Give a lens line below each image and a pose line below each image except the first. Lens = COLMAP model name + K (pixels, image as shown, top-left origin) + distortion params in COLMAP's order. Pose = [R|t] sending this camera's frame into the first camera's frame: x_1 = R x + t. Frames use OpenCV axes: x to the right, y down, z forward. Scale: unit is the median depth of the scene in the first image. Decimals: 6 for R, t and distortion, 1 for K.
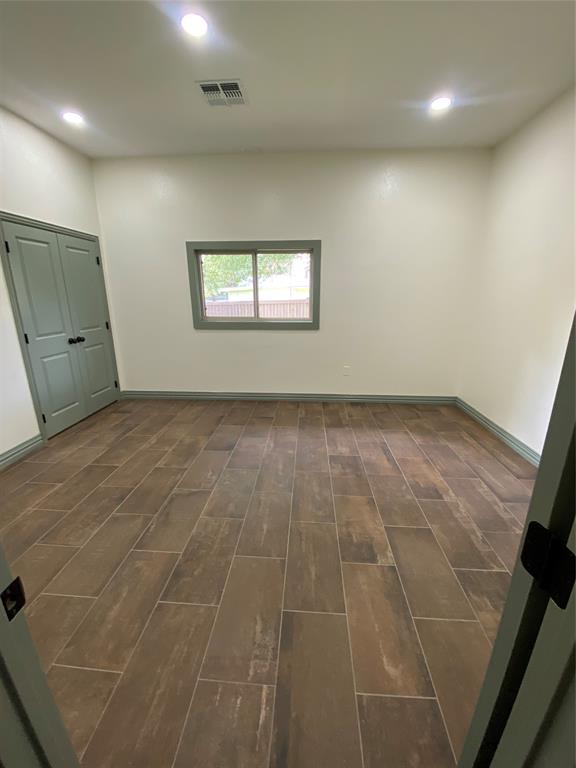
lens RADIAL K [[312.2, 0, 289.0], [0, 312.2, 380.7], [0, 0, 1]] dist [0.036331, -0.025846]
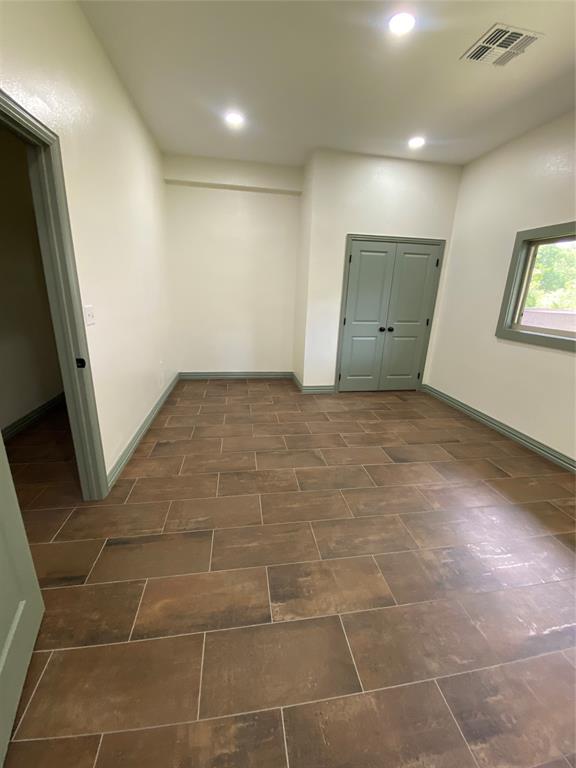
lens RADIAL K [[312.2, 0, 289.0], [0, 312.2, 380.7], [0, 0, 1]] dist [0.036331, -0.025846]
pose [[0.222689, 0.282360, -0.933104, 0.537638], [-0.294610, 0.931878, 0.211679, -0.102250], [0.929309, 0.227763, 0.290705, 0.384810]]
